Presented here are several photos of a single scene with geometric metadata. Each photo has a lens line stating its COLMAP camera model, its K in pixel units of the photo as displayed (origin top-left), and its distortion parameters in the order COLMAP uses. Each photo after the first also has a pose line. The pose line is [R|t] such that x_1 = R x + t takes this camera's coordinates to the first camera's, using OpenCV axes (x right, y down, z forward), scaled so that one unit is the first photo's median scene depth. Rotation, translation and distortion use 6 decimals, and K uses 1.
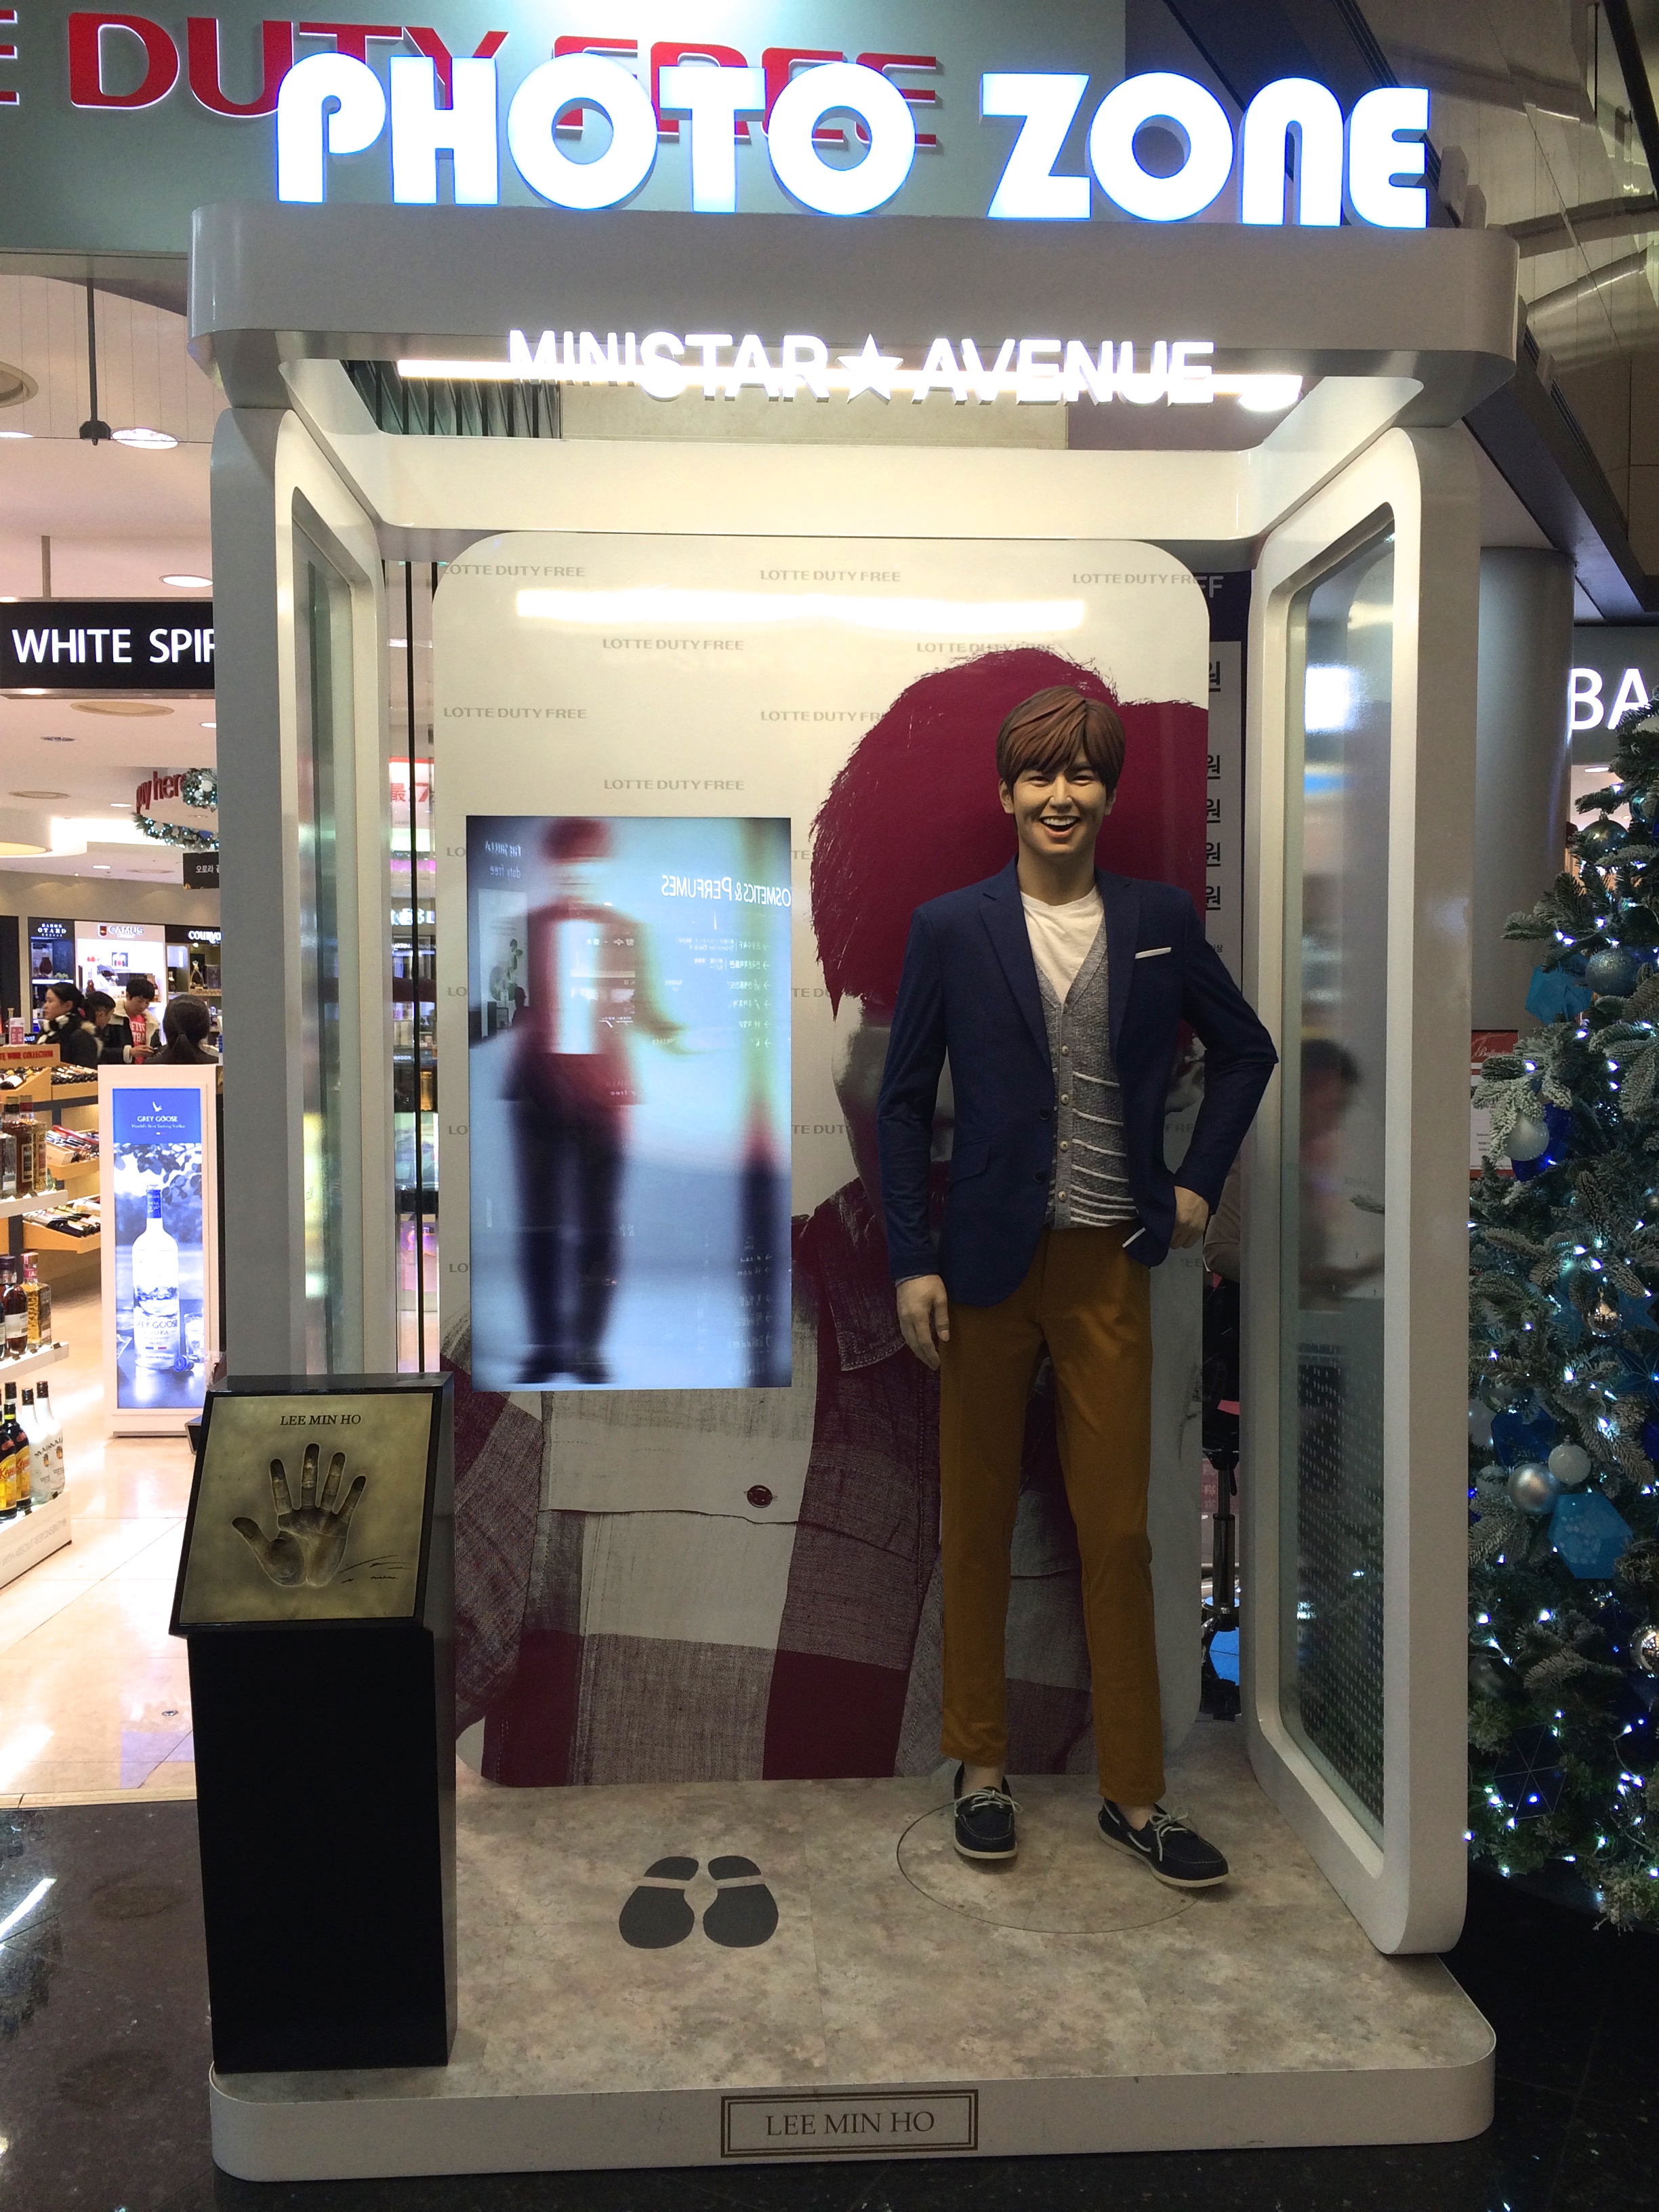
lens RADIAL K [[1889.0, 0, 824.5], [0, 1889.0, 1106.6], [0, 0, 1]] dist [0.053081, -0.025766]
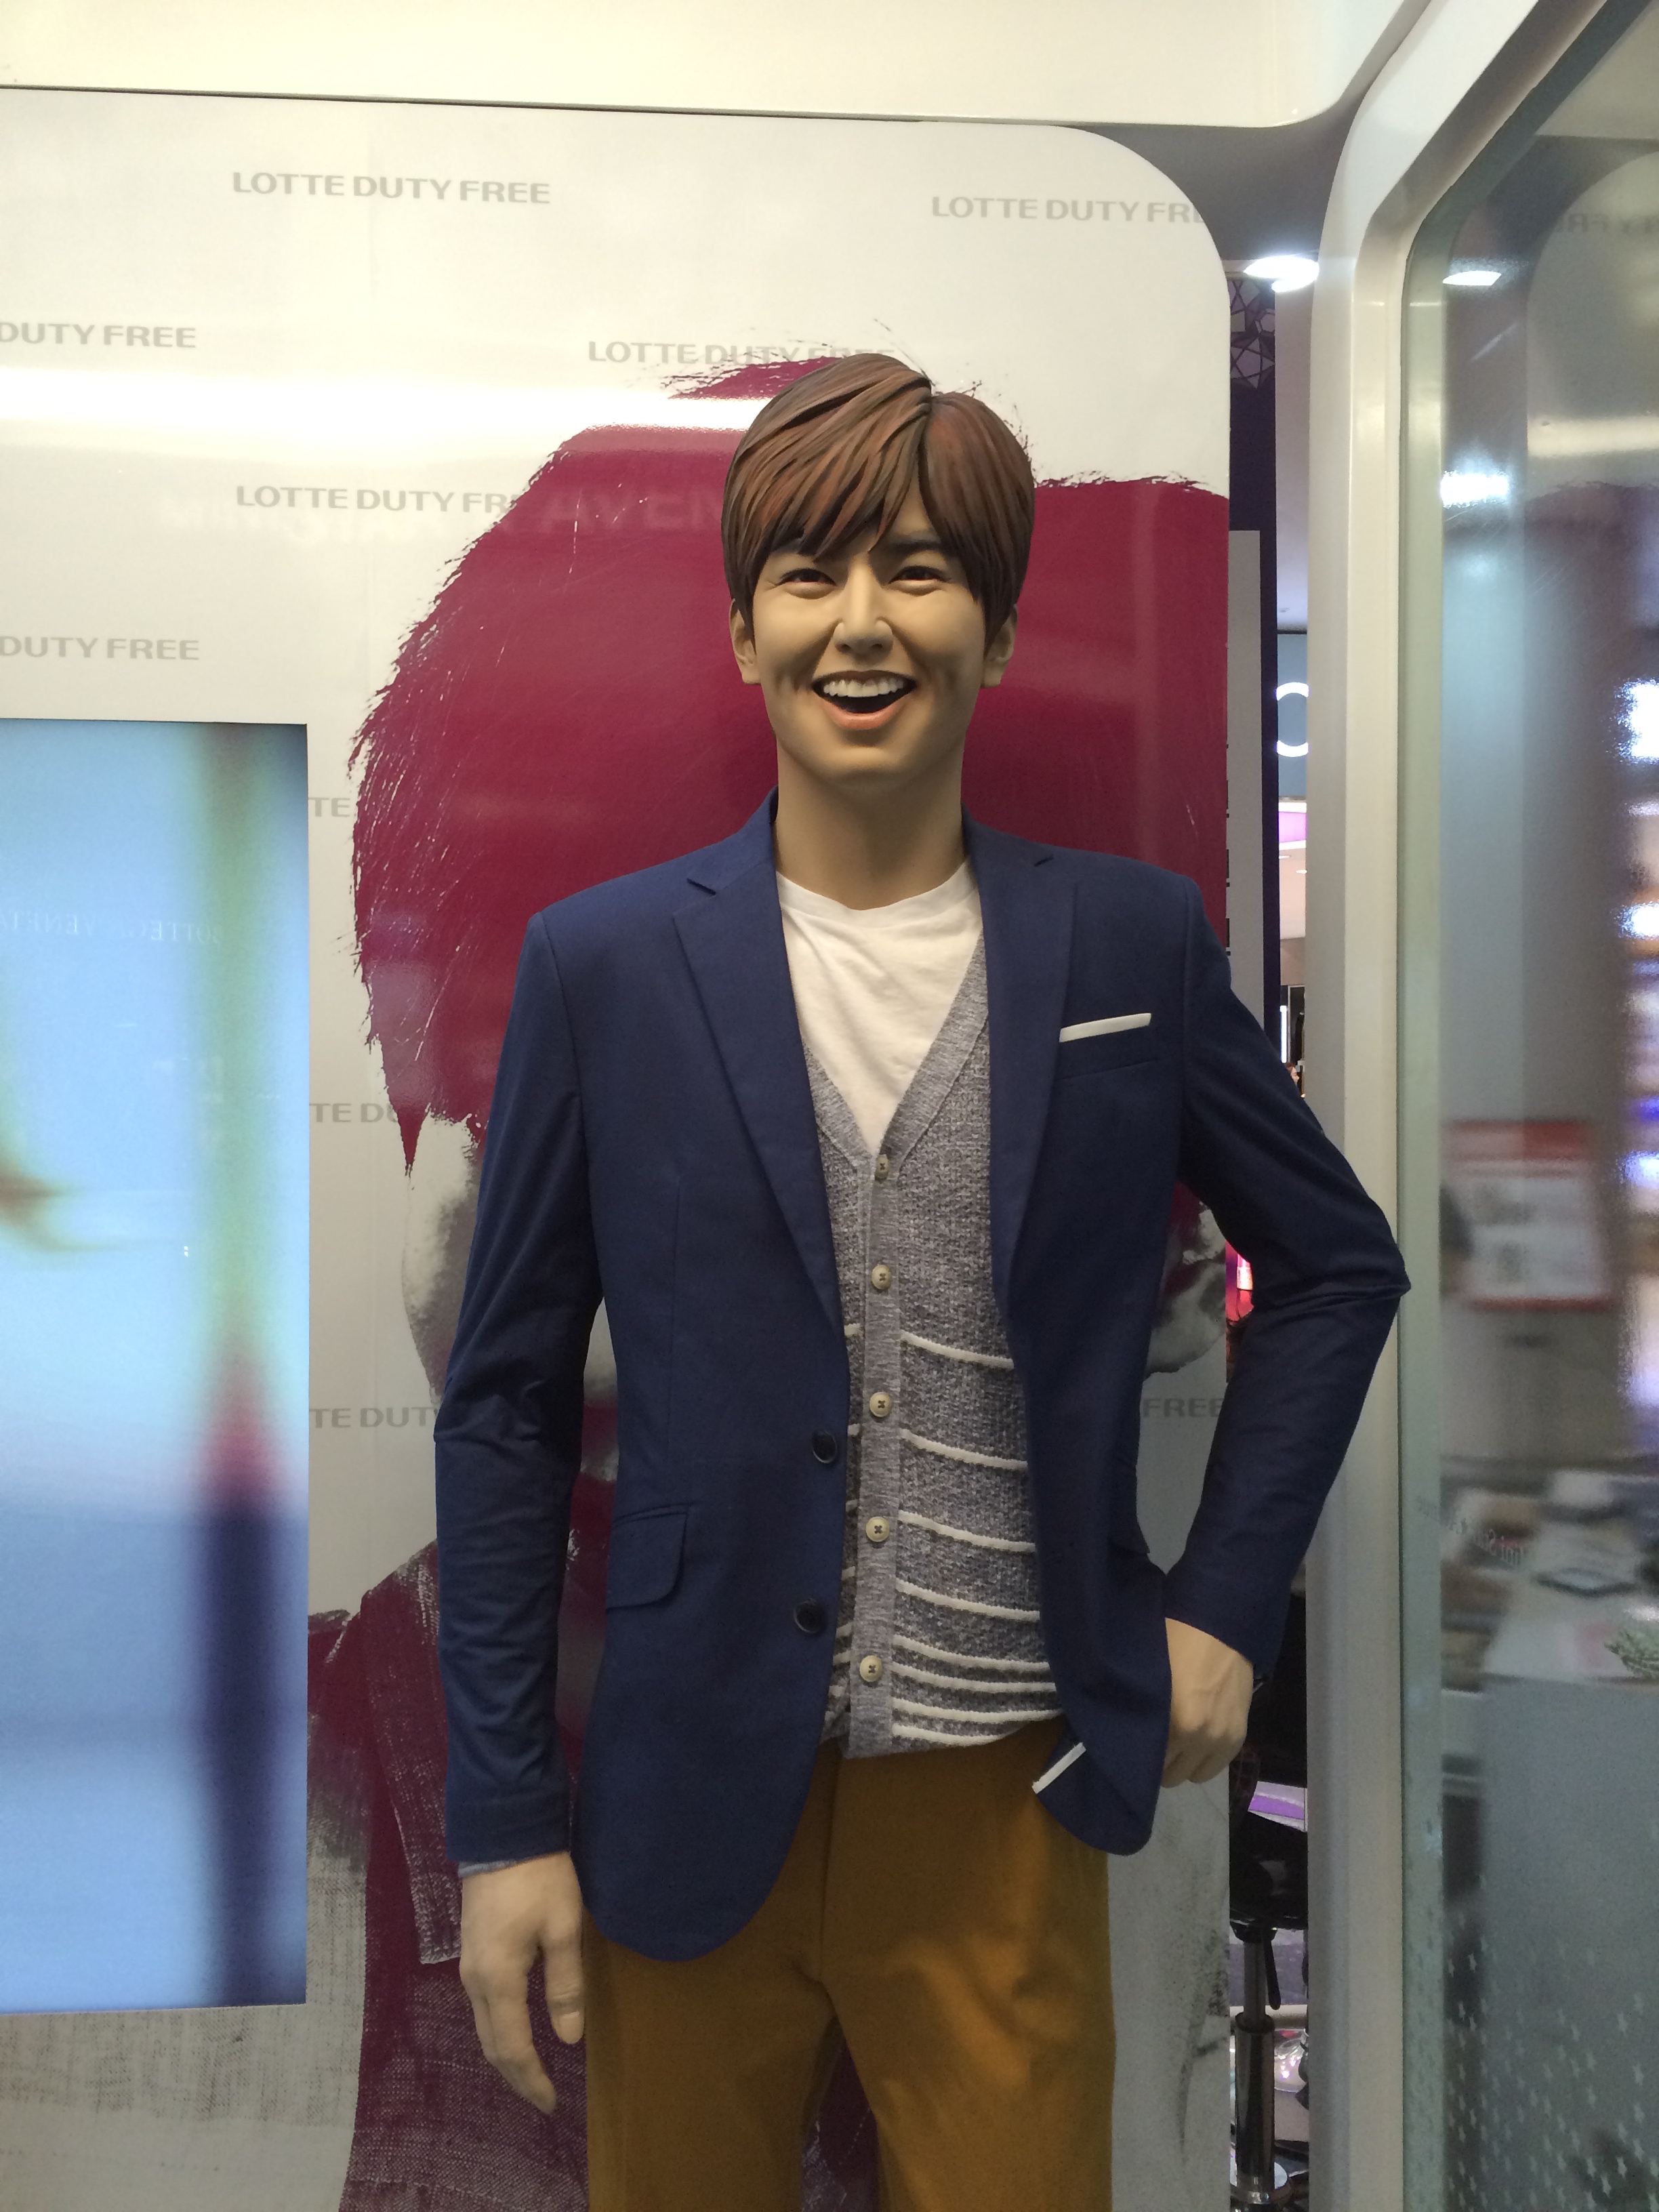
lens RADIAL K [[1889.0, 0, 832.3], [0, 1889.0, 1102.1], [0, 0, 1]] dist [0.053081, -0.025766]
pose [[0.999917, -0.000172, 0.012846, 0.110434], [0.000660, 0.999280, -0.037938, -0.050055], [-0.012830, 0.037943, 0.999198, 0.601113]]
